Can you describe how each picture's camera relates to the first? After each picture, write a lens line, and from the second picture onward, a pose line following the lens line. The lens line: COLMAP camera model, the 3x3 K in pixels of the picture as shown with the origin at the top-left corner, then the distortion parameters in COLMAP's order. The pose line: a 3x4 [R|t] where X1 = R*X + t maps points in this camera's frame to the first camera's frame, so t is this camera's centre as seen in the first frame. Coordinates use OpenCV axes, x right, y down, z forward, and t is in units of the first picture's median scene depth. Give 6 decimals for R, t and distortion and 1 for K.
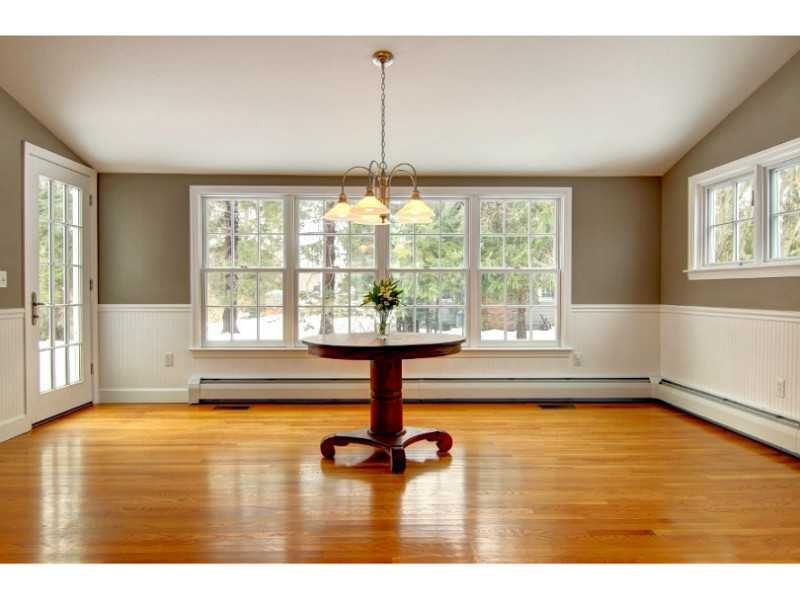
lens RADIAL K [[416.4, 0, 410.4], [0, 416.4, 300.8], [0, 0, 1]] dist [-0.004826, -0.000512]
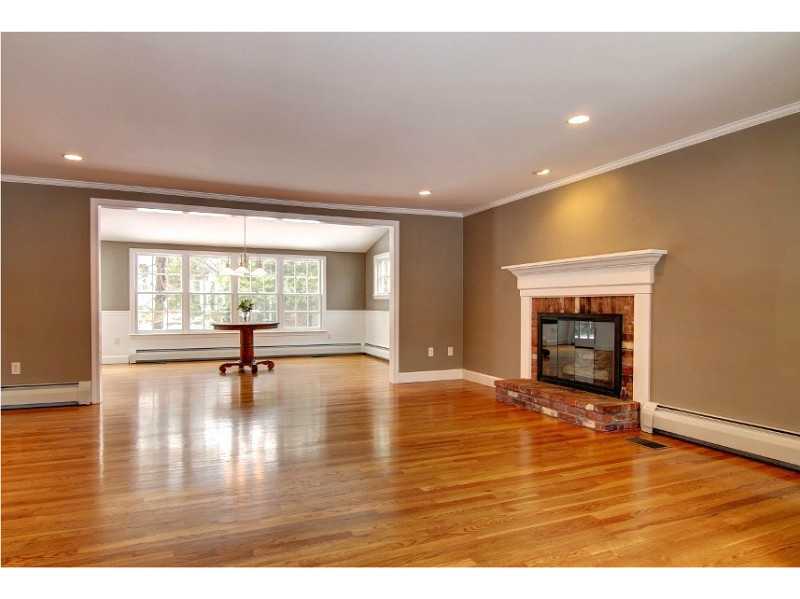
lens RADIAL K [[467.6, 0, 375.8], [0, 467.6, 314.2], [0, 0, 1]] dist [0.038691, -0.000081]
pose [[0.930370, -0.007829, 0.366537, -0.275180], [0.008351, 0.999965, 0.000162, 0.031798], [-0.366526, 0.002910, 0.930403, -1.411543]]
